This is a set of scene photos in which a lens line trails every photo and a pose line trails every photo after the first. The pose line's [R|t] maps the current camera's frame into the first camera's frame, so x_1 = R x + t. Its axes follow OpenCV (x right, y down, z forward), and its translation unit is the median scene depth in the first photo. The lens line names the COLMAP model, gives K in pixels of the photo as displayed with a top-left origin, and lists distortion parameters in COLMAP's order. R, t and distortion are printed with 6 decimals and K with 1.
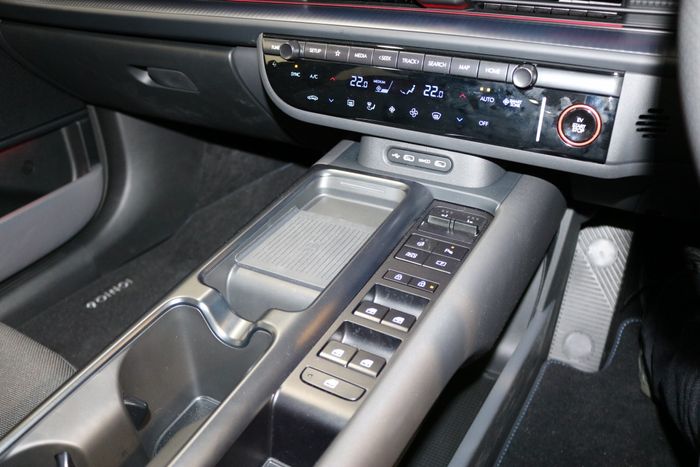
lens RADIAL K [[568.0, 0, 350.0], [0, 568.0, 233.5], [0, 0, 1]] dist [-0.158327, 0.125469]
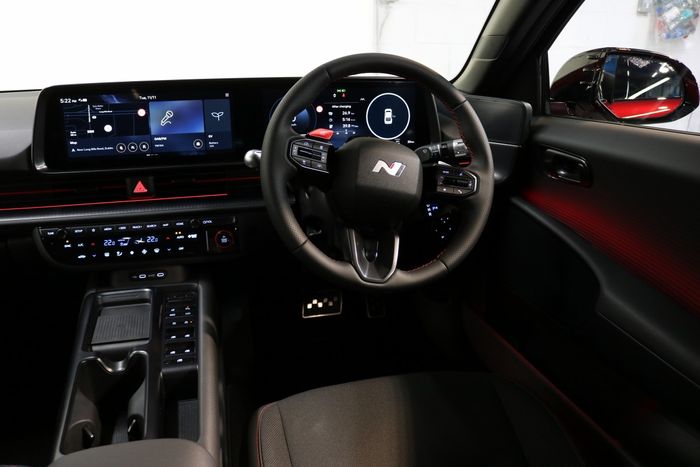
lens RADIAL K [[568.0, 0, 350.0], [0, 568.0, 233.5], [0, 0, 1]] dist [-0.158327, 0.125469]
pose [[0.708403, -0.180841, 0.682248, -0.656456], [0.343779, 0.932614, -0.109755, 0.177960], [-0.616426, 0.312293, 0.722836, -0.827811]]
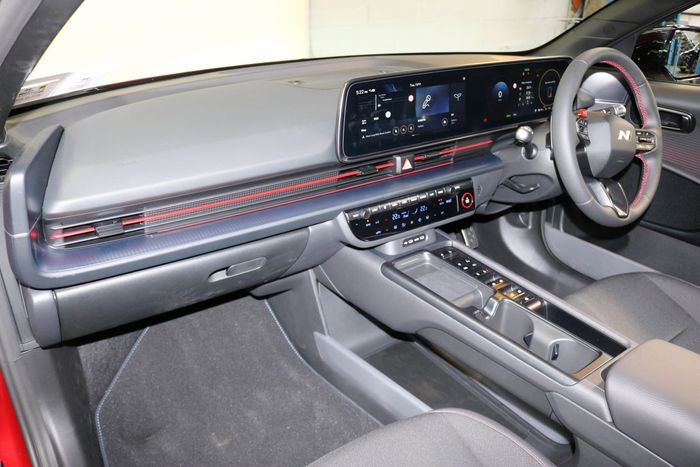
lens RADIAL K [[568.0, 0, 350.0], [0, 568.0, 233.5], [0, 0, 1]] dist [-0.158327, 0.125469]
pose [[0.429532, -0.345726, 0.834252, -1.825700], [0.459742, 0.878852, 0.127501, -0.553108], [-0.777264, 0.328775, 0.536440, 0.005137]]
